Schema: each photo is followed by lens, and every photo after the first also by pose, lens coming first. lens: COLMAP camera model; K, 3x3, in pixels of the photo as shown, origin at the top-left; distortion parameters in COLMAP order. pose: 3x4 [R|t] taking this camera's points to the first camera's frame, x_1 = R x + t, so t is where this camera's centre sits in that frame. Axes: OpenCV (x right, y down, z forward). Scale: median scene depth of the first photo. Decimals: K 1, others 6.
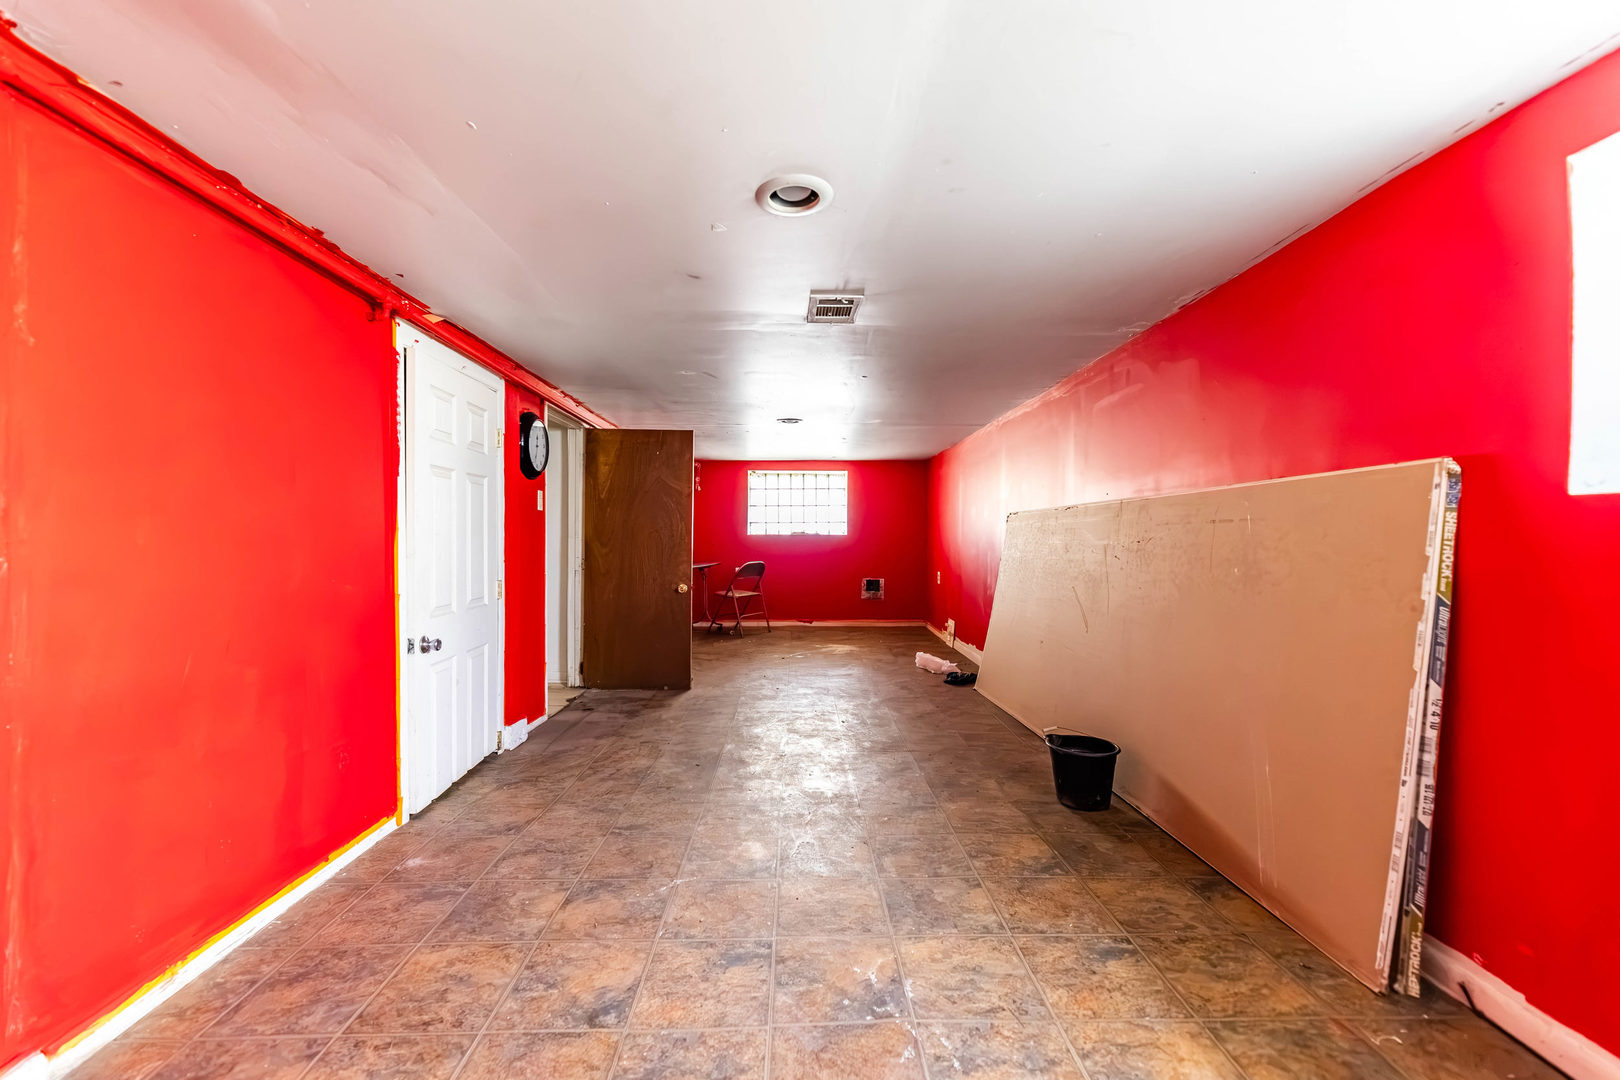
lens RADIAL K [[659.3, 0, 803.4], [0, 659.3, 537.2], [0, 0, 1]] dist [-0.006415, 0.000809]
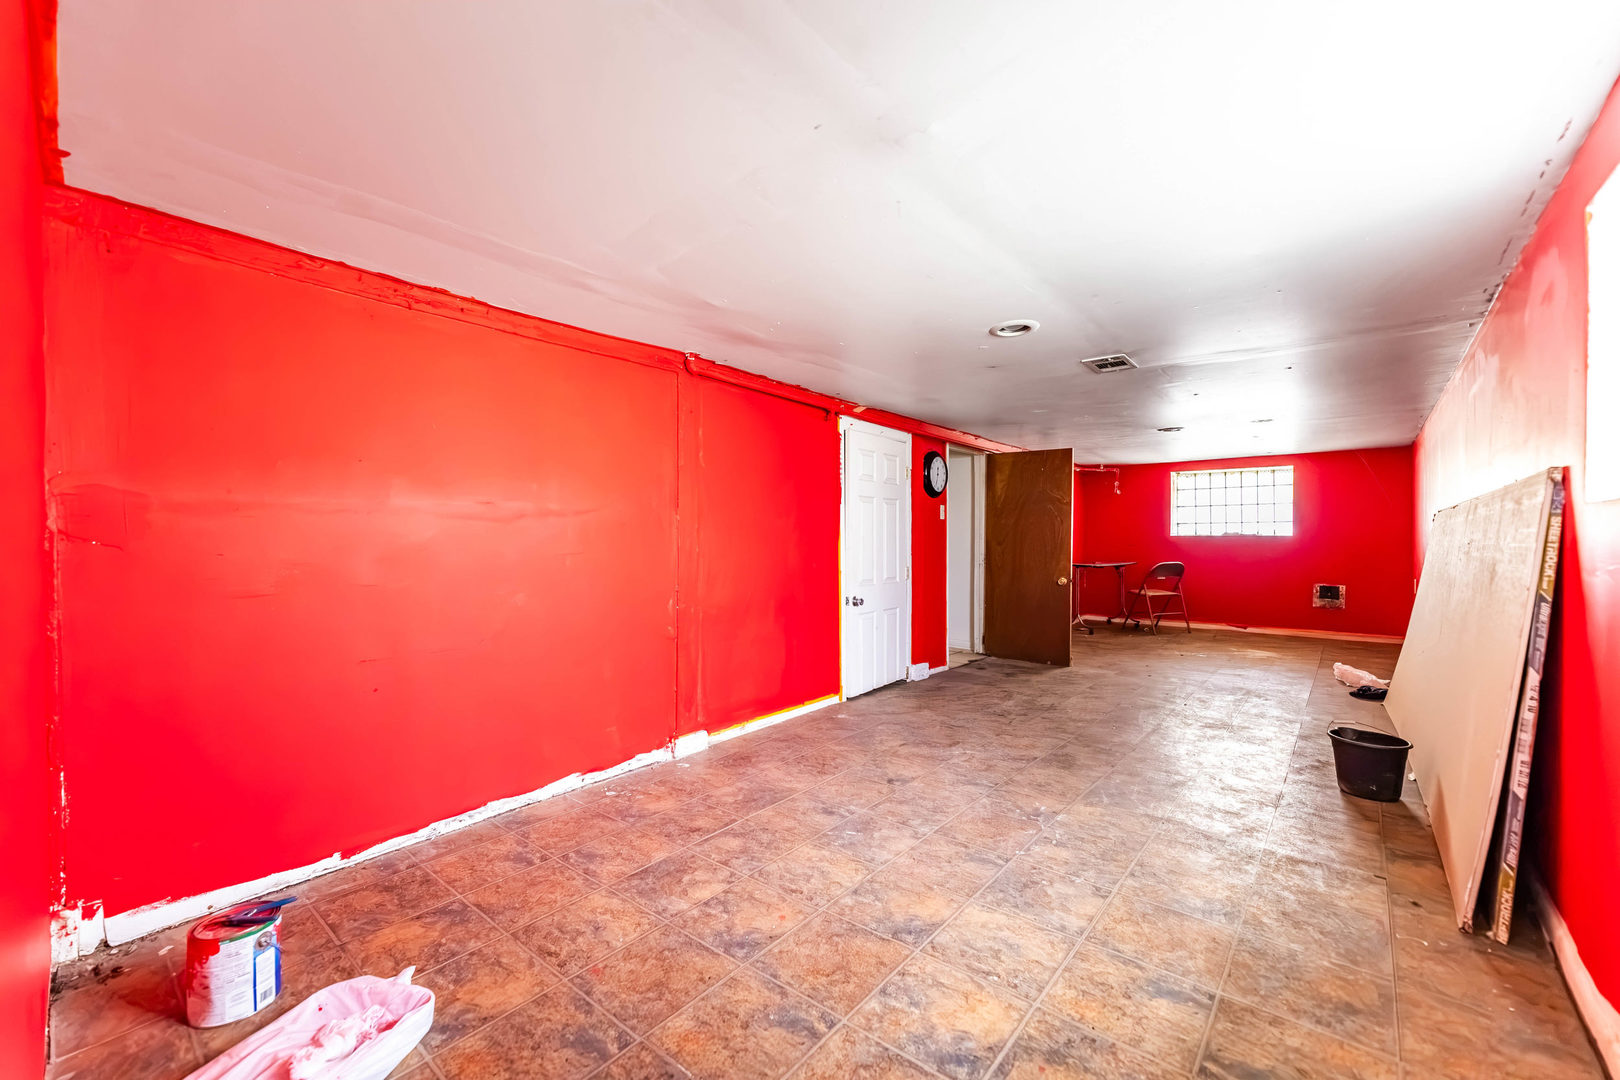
lens RADIAL K [[659.3, 0, 804.8], [0, 659.3, 539.9], [0, 0, 1]] dist [-0.006415, 0.000809]
pose [[0.756929, 0.001750, -0.653495, 0.450713], [0.000293, 0.999995, 0.003018, -0.002178], [0.653497, -0.002476, 0.756925, -0.388842]]
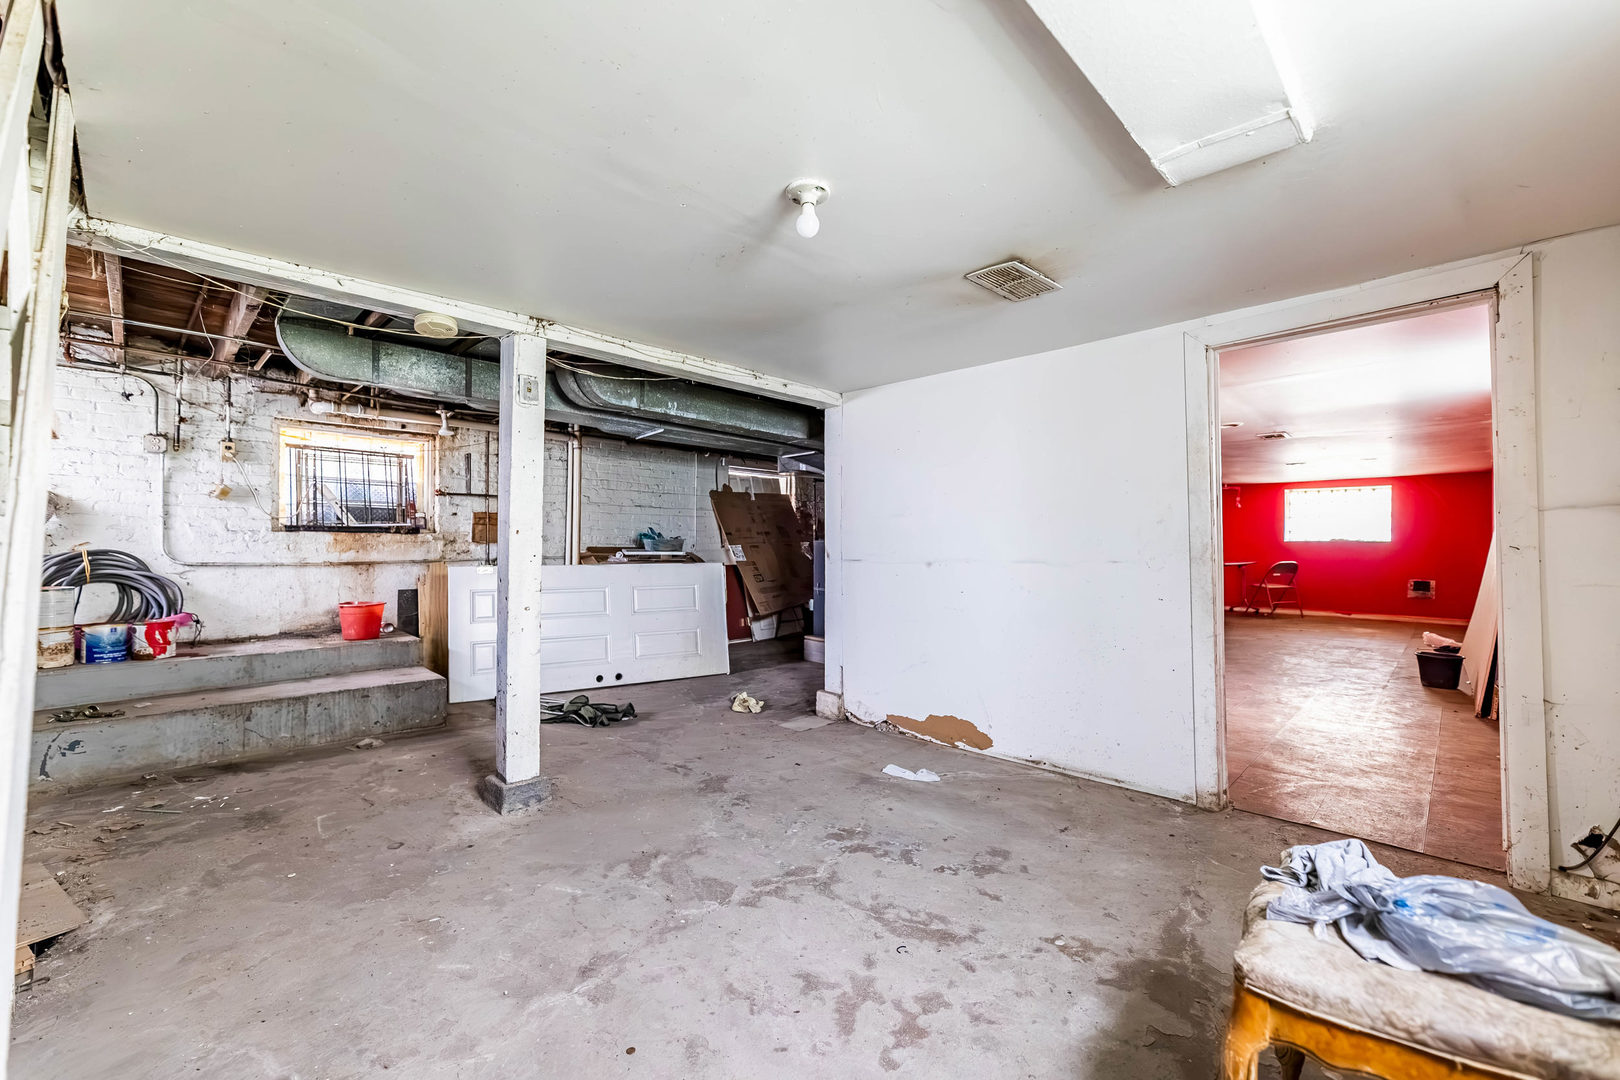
lens RADIAL K [[659.3, 0, 809.3], [0, 659.3, 543.8], [0, 0, 1]] dist [-0.006415, 0.000809]
pose [[0.699484, -0.000882, -0.714647, 0.527026], [-0.002824, 0.999988, -0.003998, 0.026813], [0.714642, 0.004815, 0.699473, -1.553975]]
